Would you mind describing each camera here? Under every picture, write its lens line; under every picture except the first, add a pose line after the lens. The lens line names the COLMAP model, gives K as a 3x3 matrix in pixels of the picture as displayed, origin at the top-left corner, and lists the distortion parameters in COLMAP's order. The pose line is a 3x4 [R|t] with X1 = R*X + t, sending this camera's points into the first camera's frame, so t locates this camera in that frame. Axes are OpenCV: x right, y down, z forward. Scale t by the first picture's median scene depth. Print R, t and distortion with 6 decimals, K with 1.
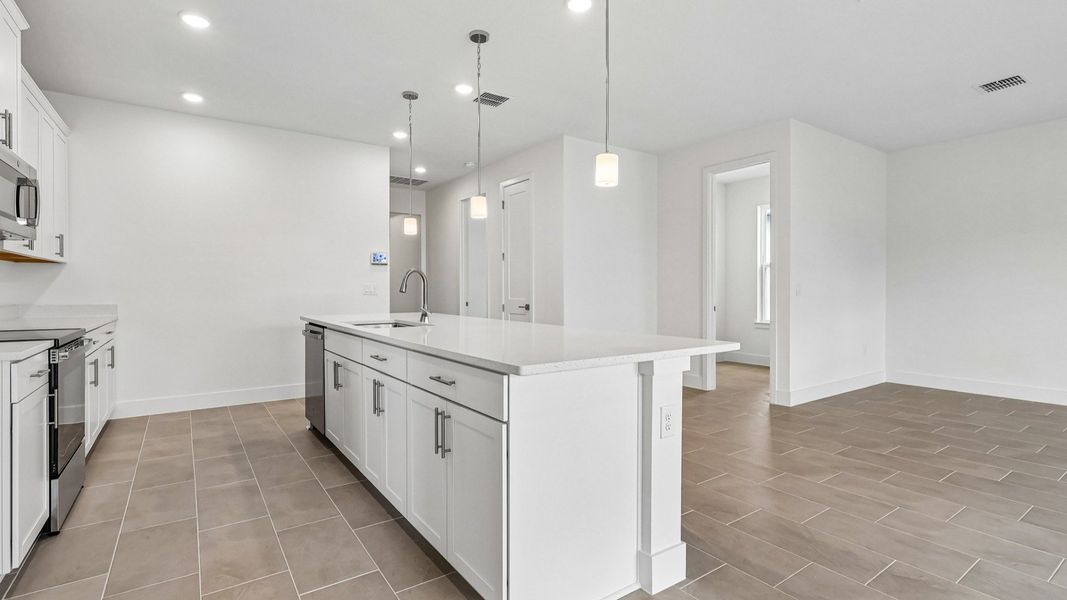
lens RADIAL K [[497.3, 0, 530.7], [0, 497.3, 298.0], [0, 0, 1]] dist [-0.008722, 0.000489]
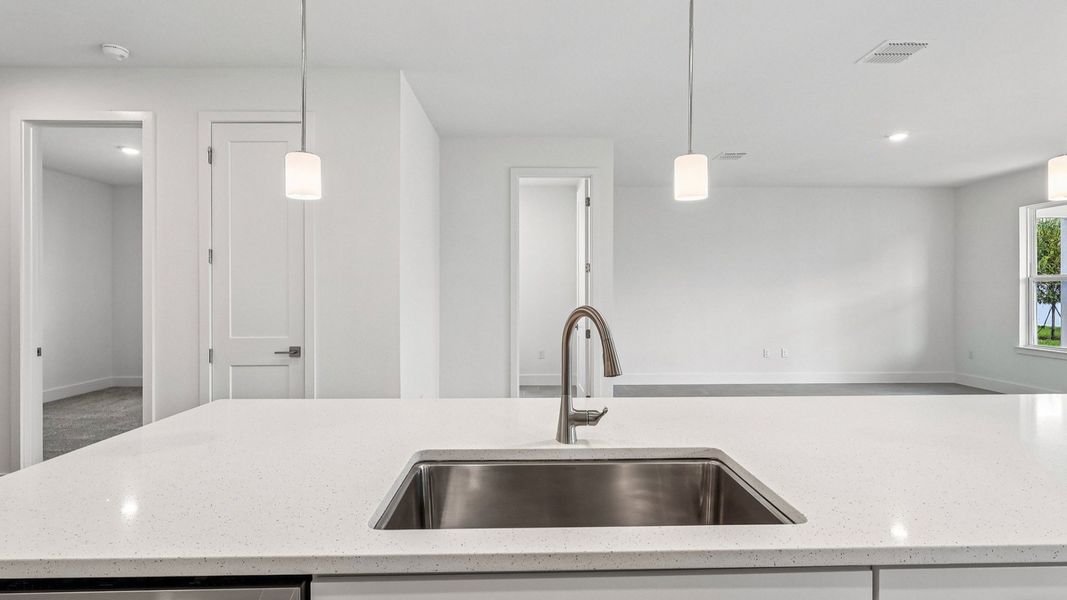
lens RADIAL K [[497.3, 0, 540.3], [0, 497.3, 293.8], [0, 0, 1]] dist [-0.008722, 0.000489]
pose [[0.544254, 0.000393, 0.838921, -0.520051], [0.019861, 0.999714, -0.013354, -0.053367], [-0.838685, 0.023930, 0.544090, 0.778451]]
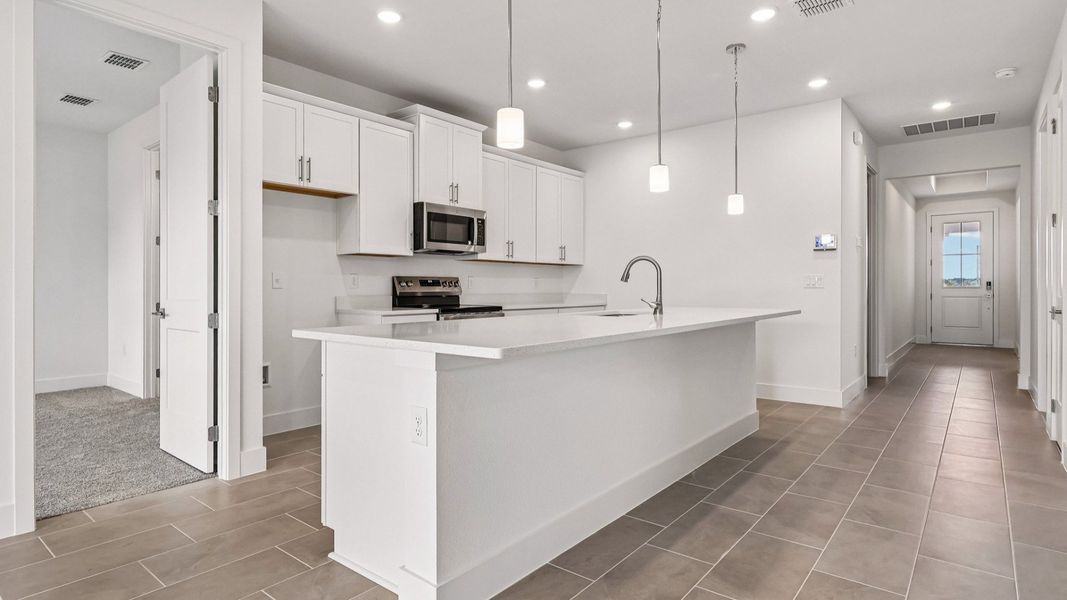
lens RADIAL K [[551.0, 0, 531.6], [0, 551.0, 287.6], [0, 0, 1]] dist [-0.000445, -0.000184]
pose [[0.275921, -0.000072, -0.961180, 0.645341], [-0.015738, 0.999866, -0.004593, 0.006470], [0.961052, 0.016394, 0.275882, 0.475061]]
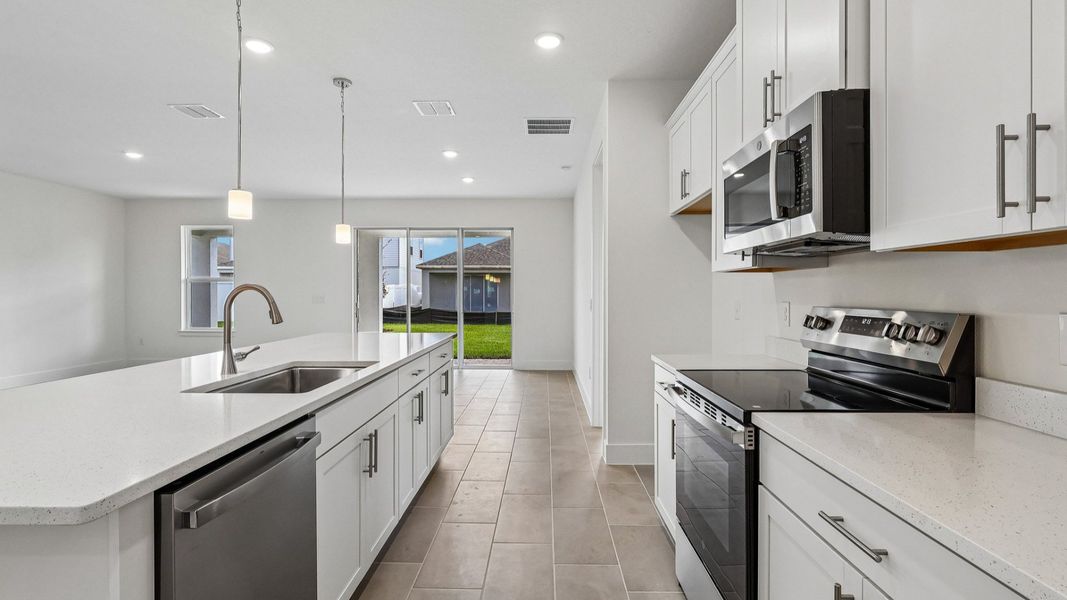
lens RADIAL K [[497.3, 0, 536.6], [0, 497.3, 300.8], [0, 0, 1]] dist [-0.008722, 0.000489]
pose [[-0.809378, -0.010994, 0.587185, -0.802777], [0.005750, 0.999628, 0.026643, -0.046937], [-0.587260, 0.024941, -0.809014, 1.186328]]
